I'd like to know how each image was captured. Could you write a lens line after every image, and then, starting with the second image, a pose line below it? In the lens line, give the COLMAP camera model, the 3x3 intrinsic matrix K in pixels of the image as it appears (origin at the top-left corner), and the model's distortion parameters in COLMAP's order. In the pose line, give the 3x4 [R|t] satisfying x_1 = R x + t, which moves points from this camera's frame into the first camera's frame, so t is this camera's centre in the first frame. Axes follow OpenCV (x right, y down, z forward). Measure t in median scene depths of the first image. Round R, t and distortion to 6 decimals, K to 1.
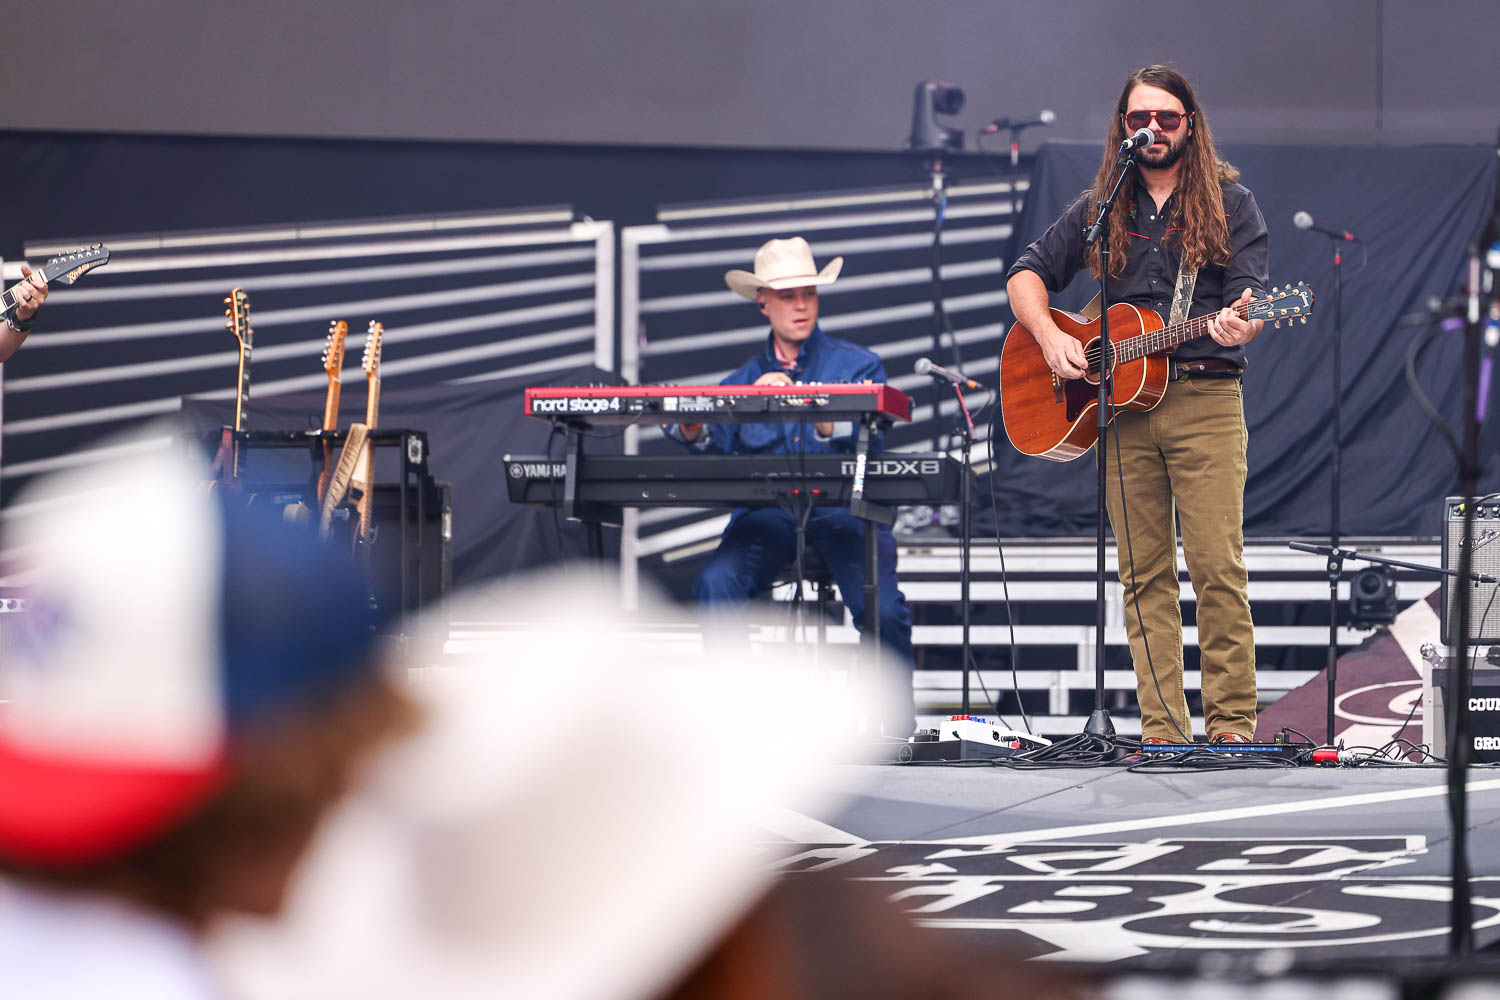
lens RADIAL K [[9412.0, 0, 651.8], [0, 9412.0, 501.0], [0, 0, 1]] dist [2.040707, -242.001060]
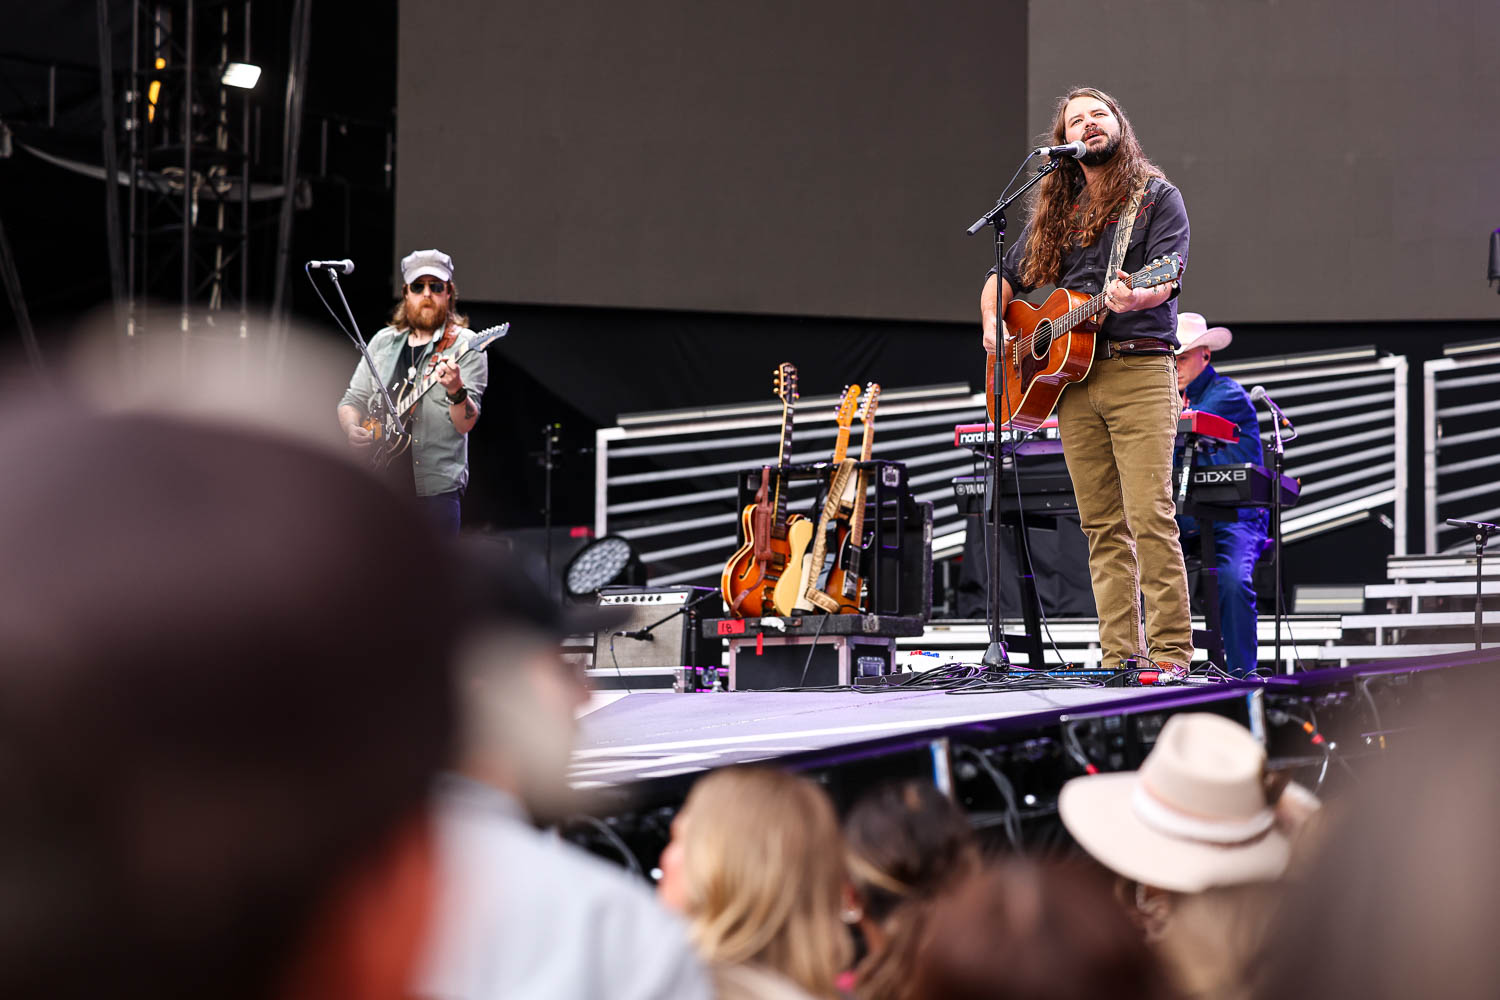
lens RADIAL K [[4358.7, 0, 750.0], [0, 4358.7, 500.0], [0, 0, 1]] dist [0.085746, 0.443055]
pose [[0.940205, -0.027168, -0.339524, 0.165976], [0.016113, 0.999245, -0.035339, 0.019394], [0.340228, 0.027756, 0.939933, 0.416884]]
